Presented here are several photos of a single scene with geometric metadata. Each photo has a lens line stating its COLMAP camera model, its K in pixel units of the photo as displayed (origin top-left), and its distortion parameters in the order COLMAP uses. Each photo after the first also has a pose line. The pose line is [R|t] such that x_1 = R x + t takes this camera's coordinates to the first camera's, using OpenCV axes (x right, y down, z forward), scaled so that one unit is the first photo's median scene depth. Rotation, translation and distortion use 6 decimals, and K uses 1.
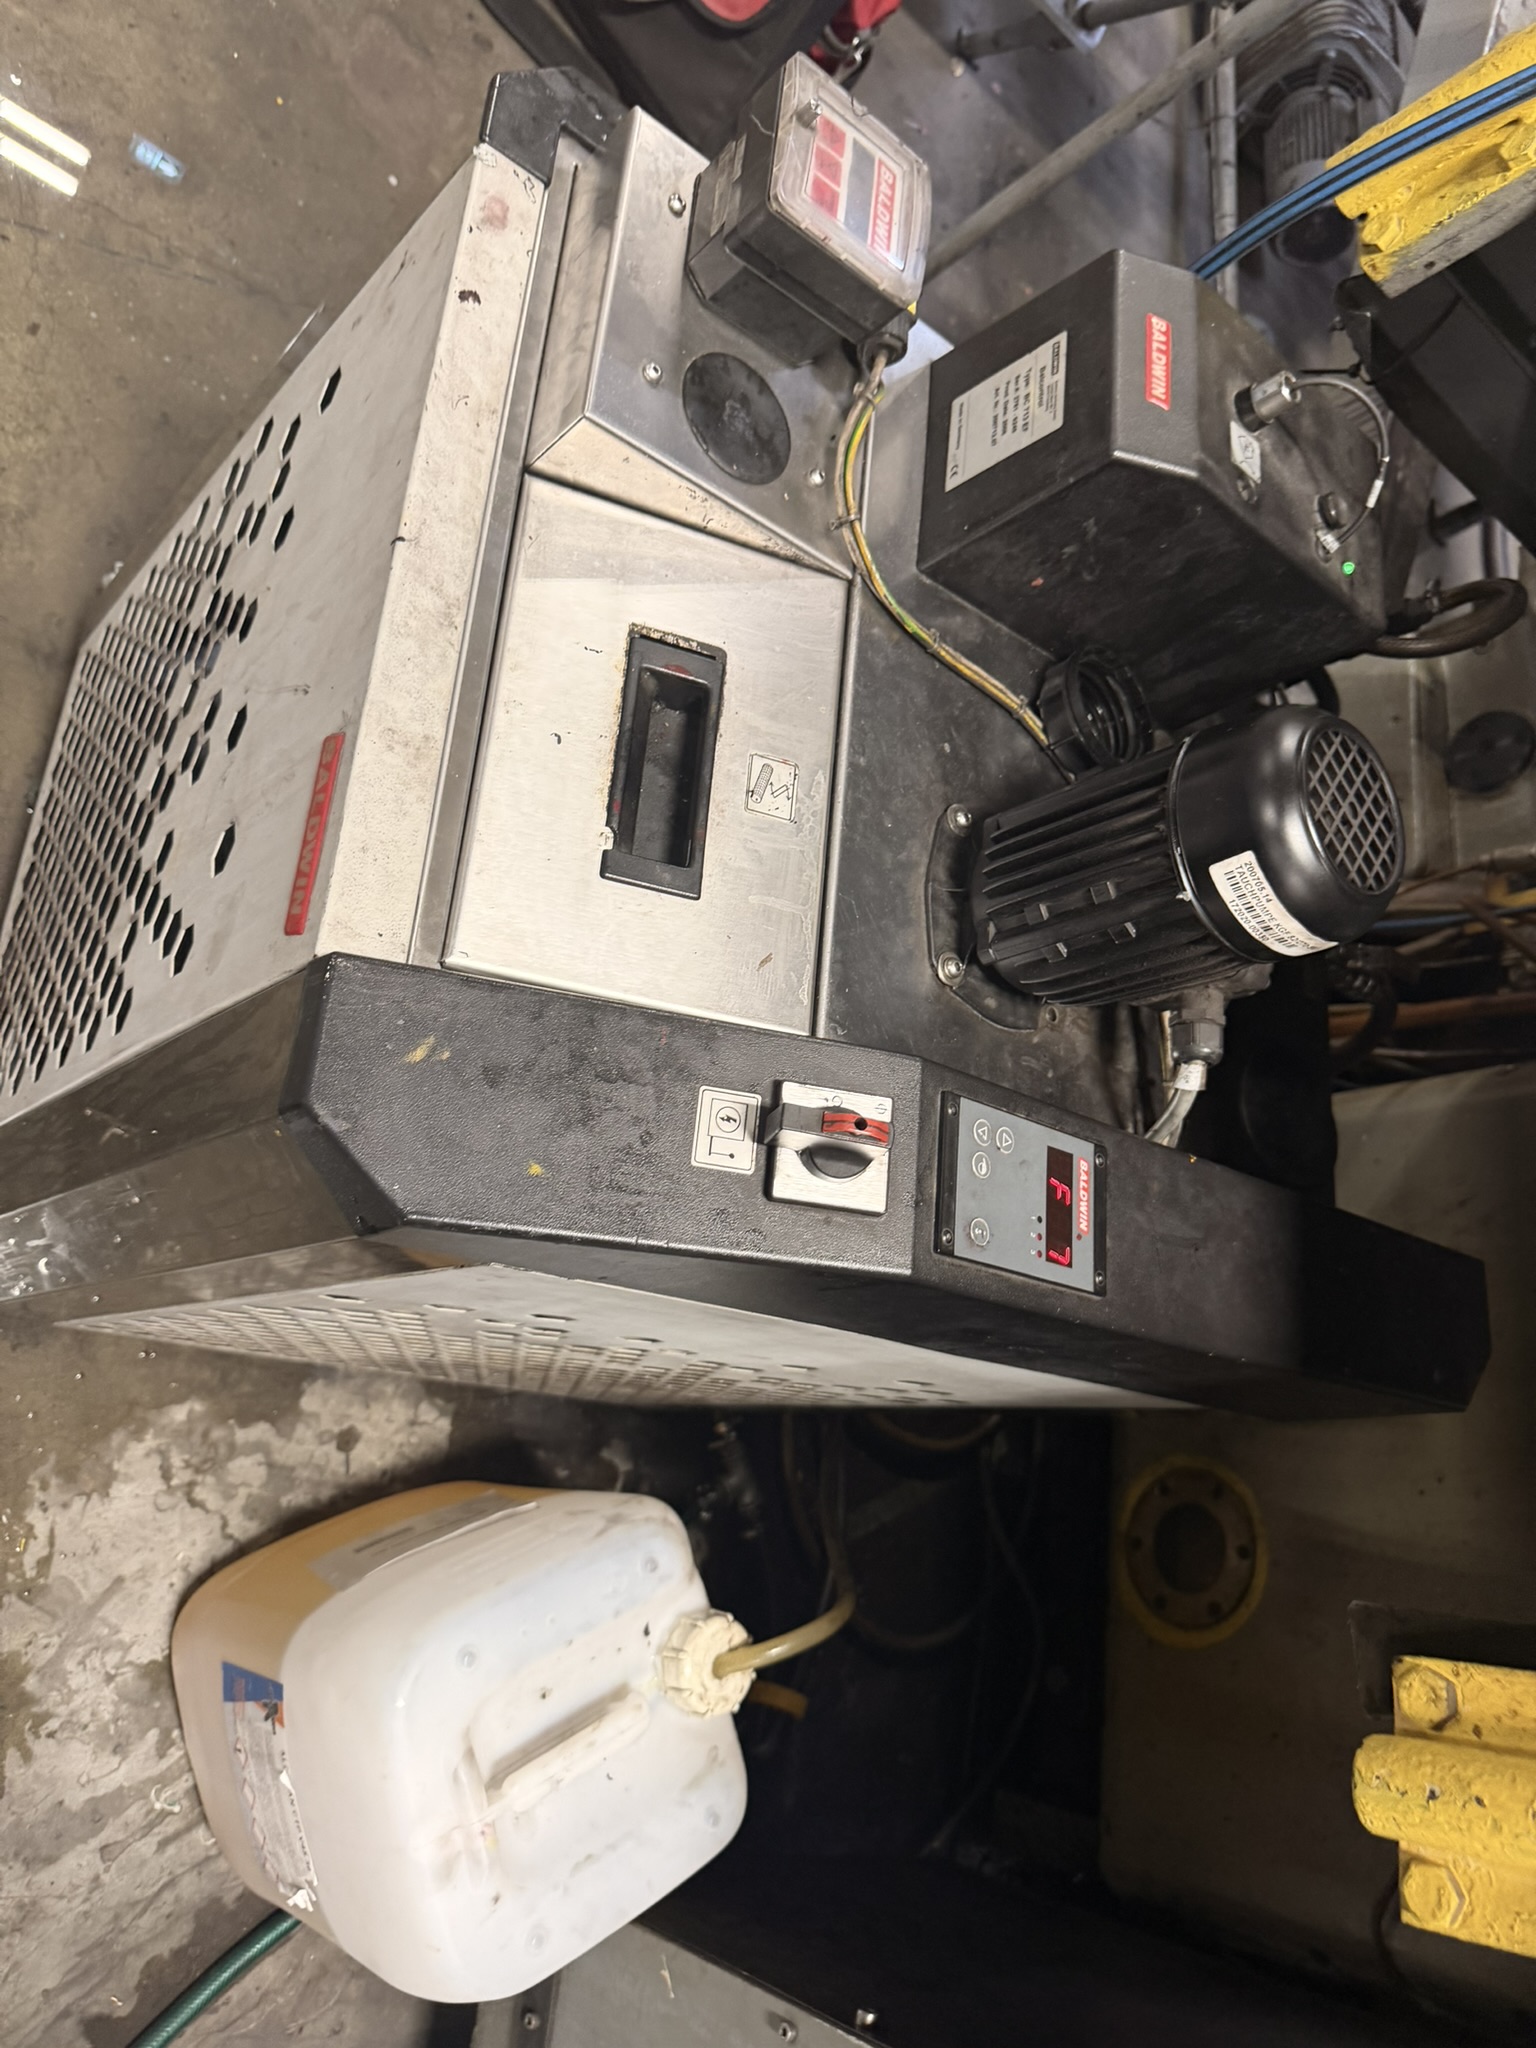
lens RADIAL K [[1444.0, 0, 768.0], [0, 1444.0, 1024.0], [0, 0, 1]] dist [-0.003741, -0.003770]
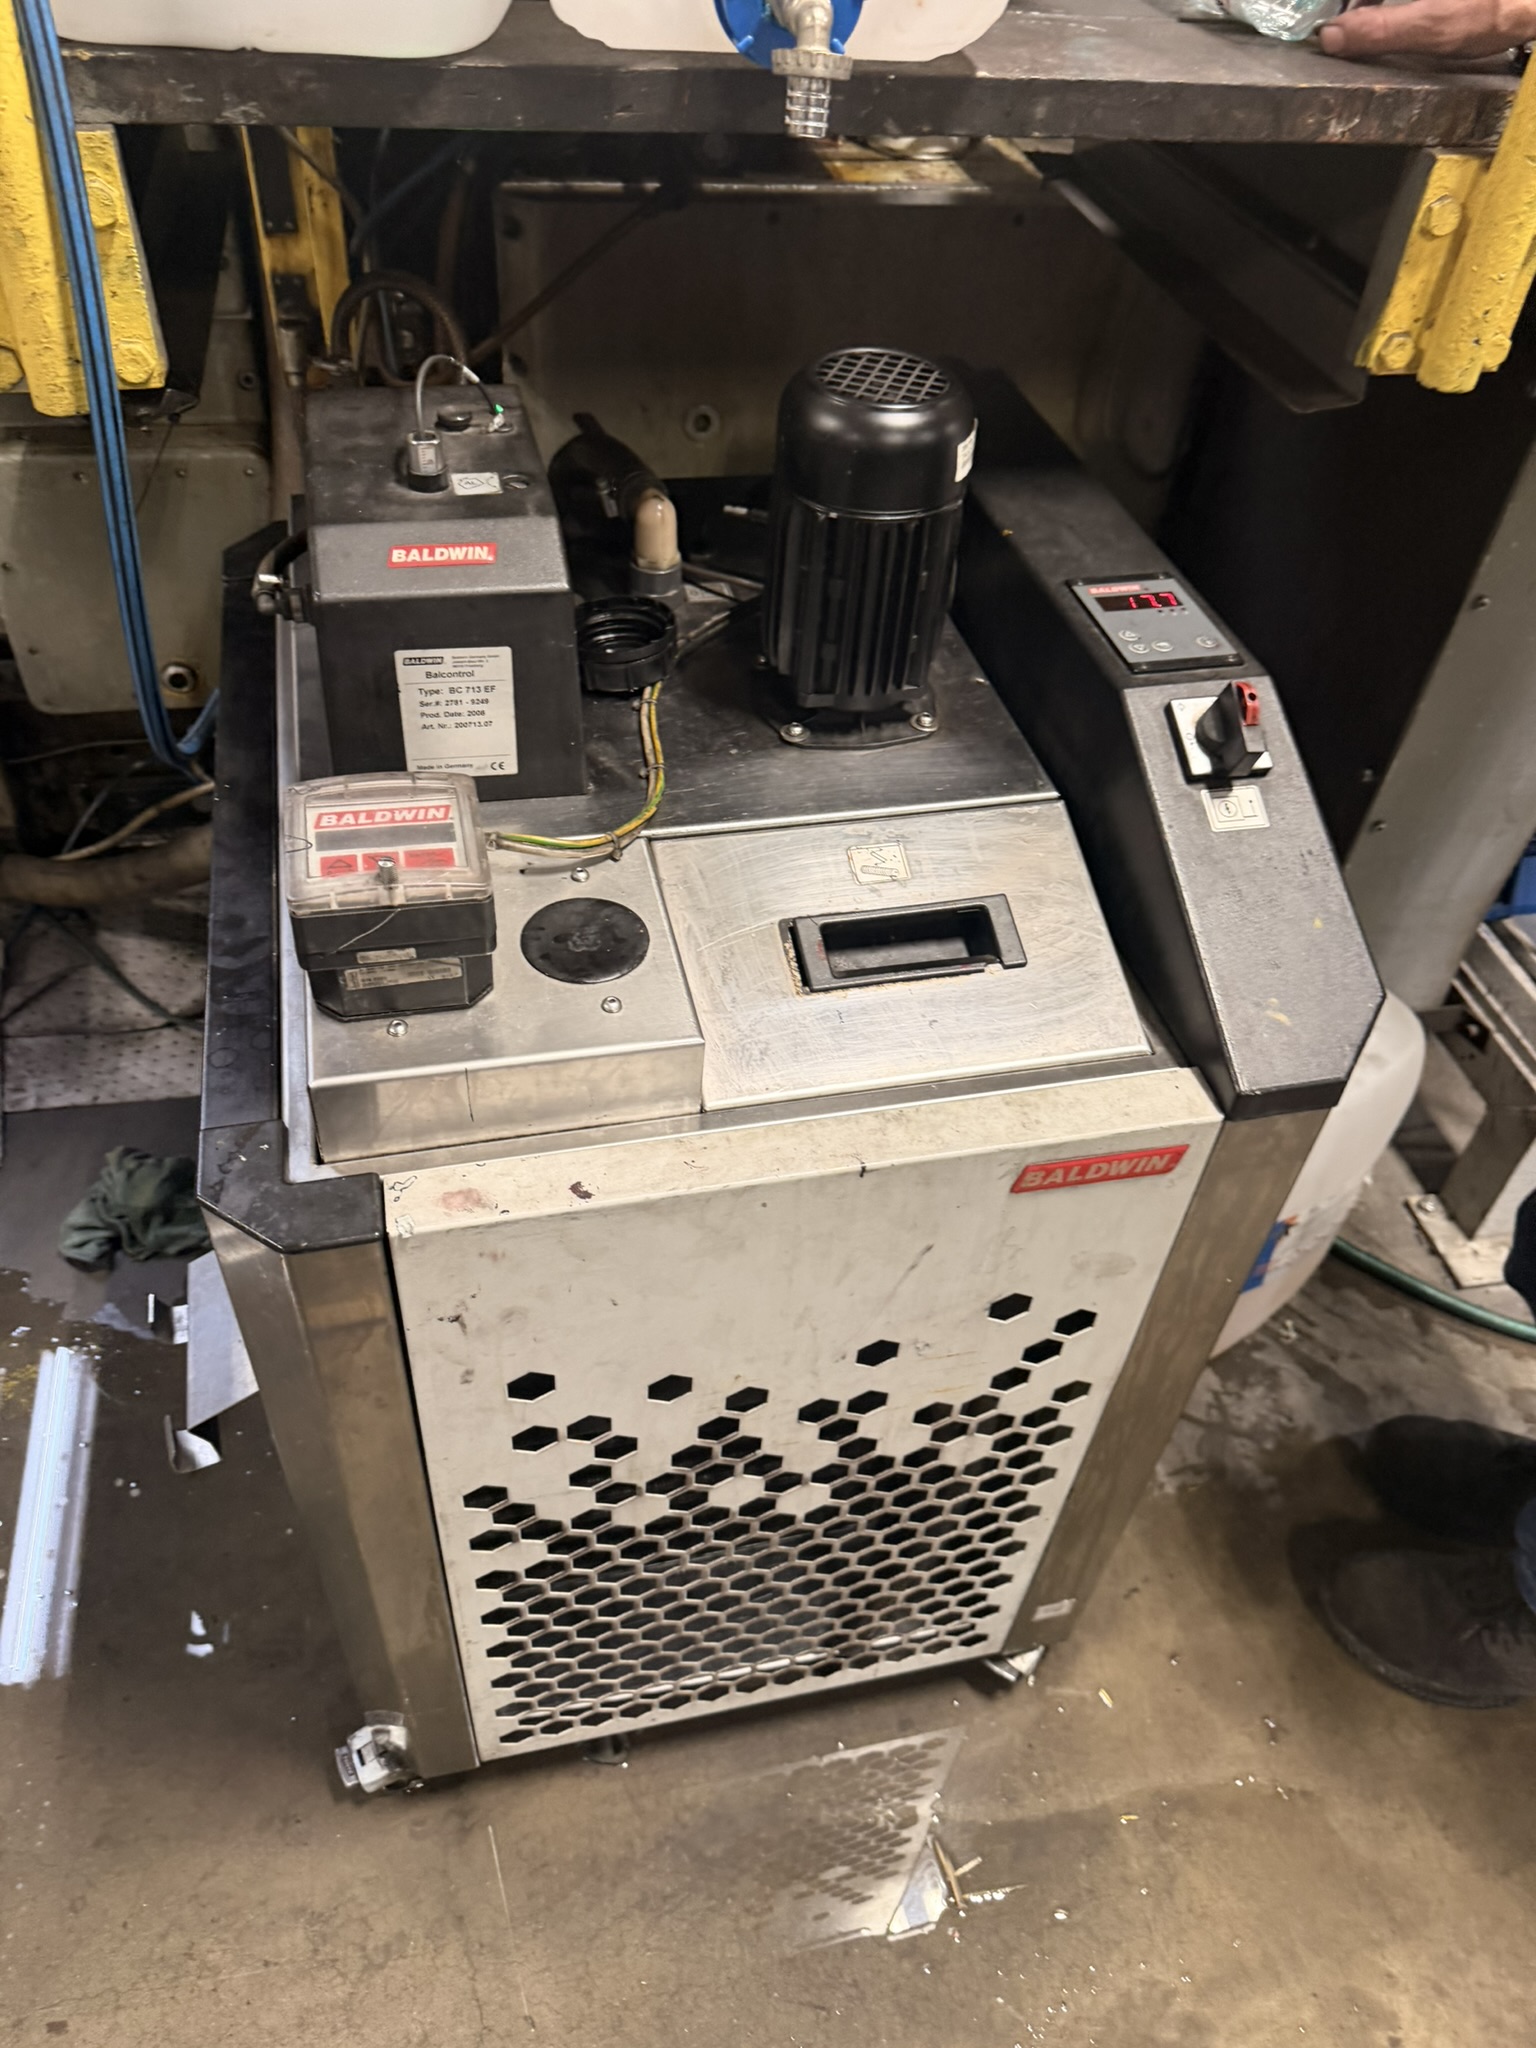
lens RADIAL K [[1460.8, 0, 767.8], [0, 1460.8, 1082.3], [0, 0, 1]] dist [-0.000620, -0.001448]
pose [[-0.222895, -0.974553, 0.023743, -0.184511], [0.842735, -0.180389, 0.507206, -0.899448], [-0.490016, 0.133063, 0.861498, 0.028020]]
